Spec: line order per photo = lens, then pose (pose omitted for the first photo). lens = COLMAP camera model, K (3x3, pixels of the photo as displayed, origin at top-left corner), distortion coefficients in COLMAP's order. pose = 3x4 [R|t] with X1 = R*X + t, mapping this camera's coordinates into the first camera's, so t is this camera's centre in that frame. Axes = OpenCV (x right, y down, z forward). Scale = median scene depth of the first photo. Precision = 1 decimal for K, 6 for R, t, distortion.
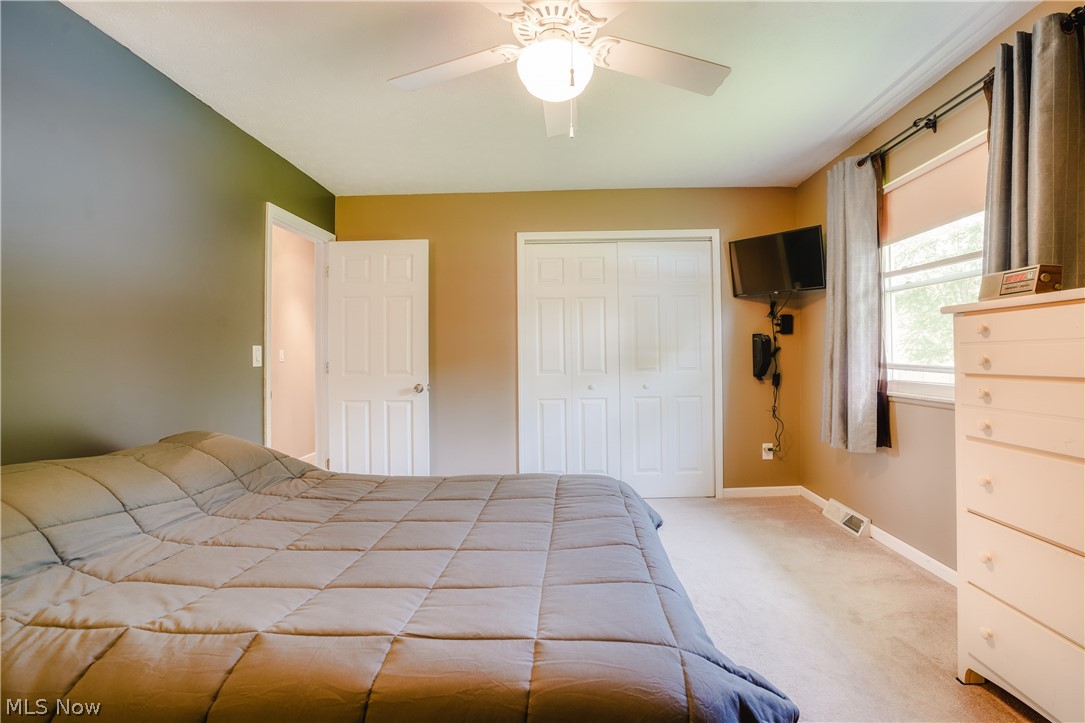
lens RADIAL K [[504.8, 0, 540.6], [0, 504.8, 361.0], [0, 0, 1]] dist [-0.058984, 0.024021]
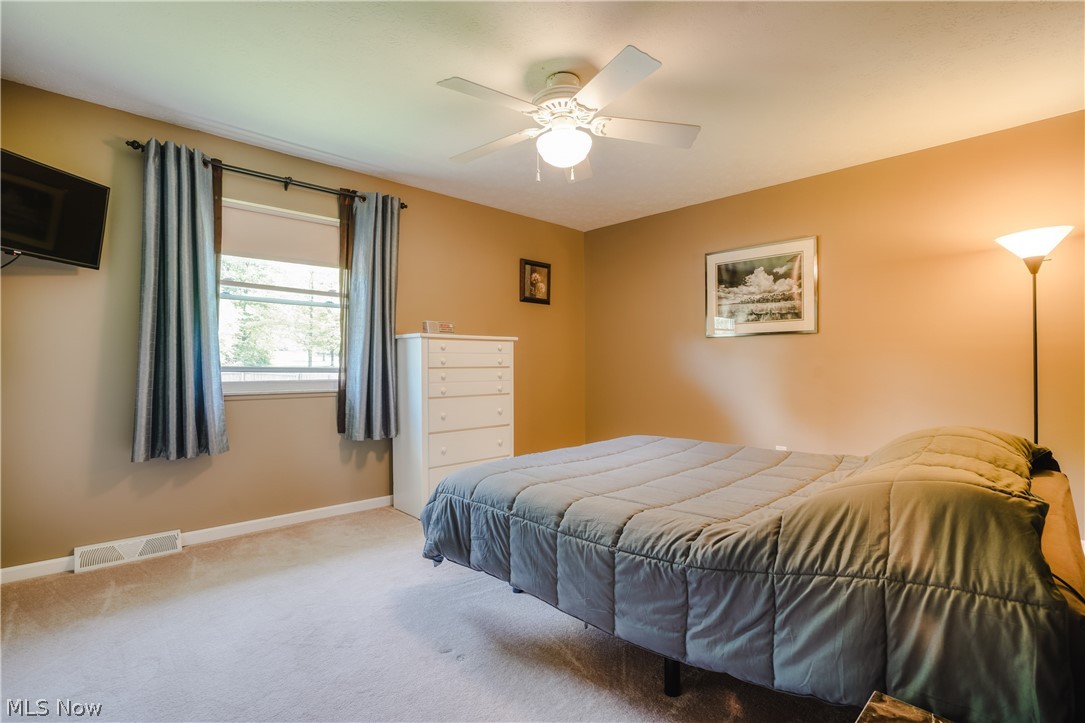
lens RADIAL K [[504.8, 0, 540.6], [0, 504.8, 361.0], [0, 0, 1]] dist [-0.058984, 0.024021]
pose [[-0.730633, 0.017479, 0.682546, -0.579476], [0.007308, 0.999815, -0.017780, 0.022381], [-0.682731, -0.008003, -0.730626, 1.432403]]
